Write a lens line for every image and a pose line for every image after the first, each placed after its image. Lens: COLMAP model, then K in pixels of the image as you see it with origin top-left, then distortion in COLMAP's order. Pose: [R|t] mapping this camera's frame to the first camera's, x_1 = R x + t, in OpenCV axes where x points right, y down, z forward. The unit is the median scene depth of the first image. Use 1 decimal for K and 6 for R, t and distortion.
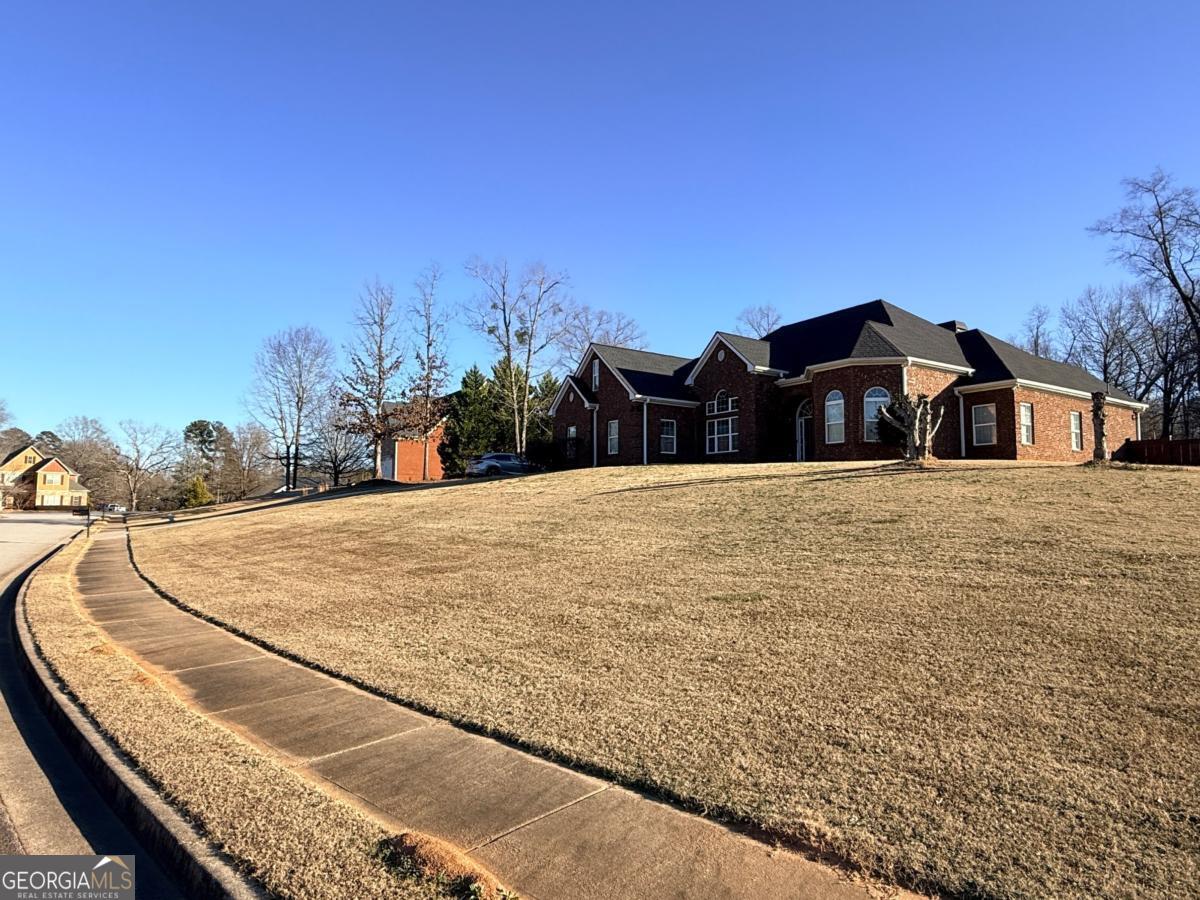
lens RADIAL K [[731.7, 0, 600.3], [0, 731.7, 450.7], [0, 0, 1]] dist [-0.000400, -0.000008]
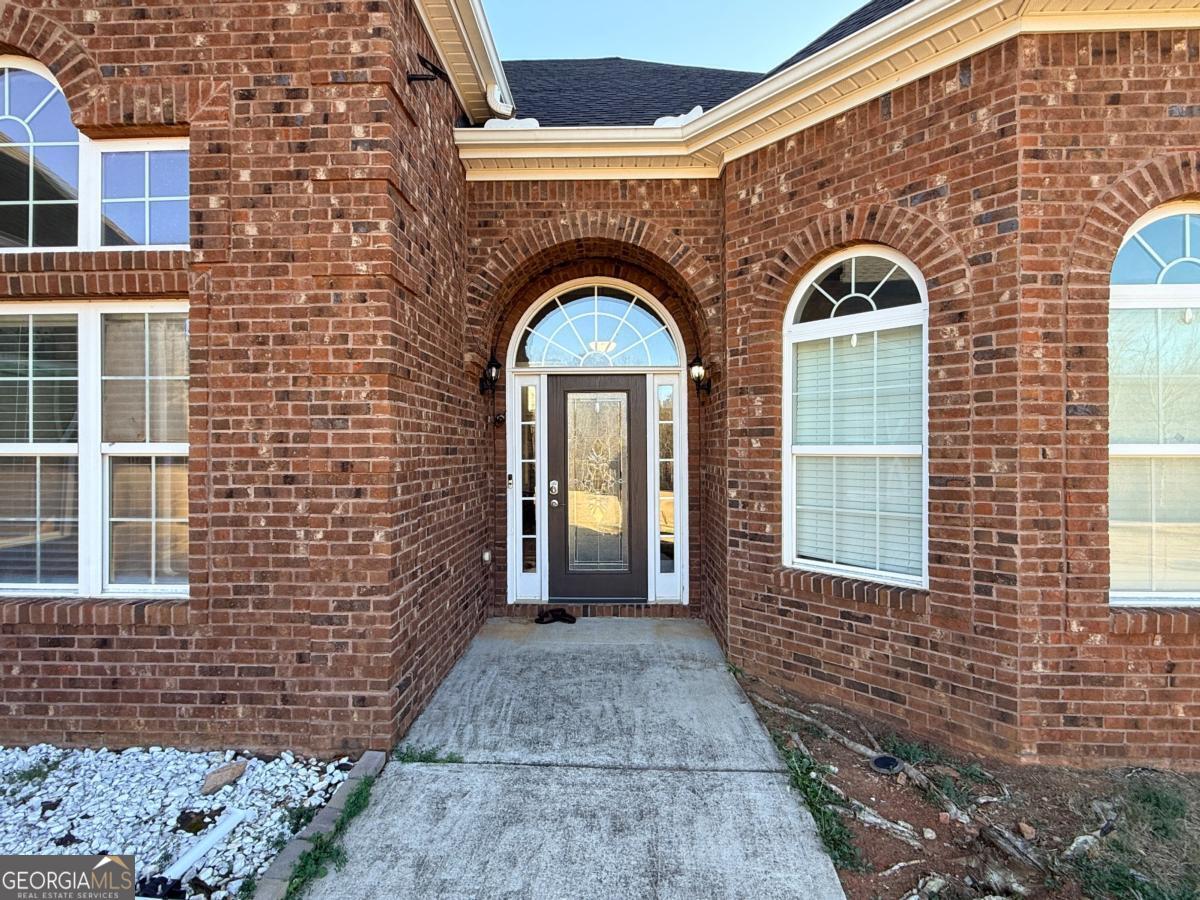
lens RADIAL K [[585.0, 0, 601.0], [0, 585.0, 450.6], [0, 0, 1]] dist [-0.001554, -0.000153]
pose [[0.587275, 0.009688, 0.809330, 0.153592], [-0.068415, 0.996944, 0.037710, -0.031394], [-0.806491, -0.077517, 0.586143, 0.905108]]
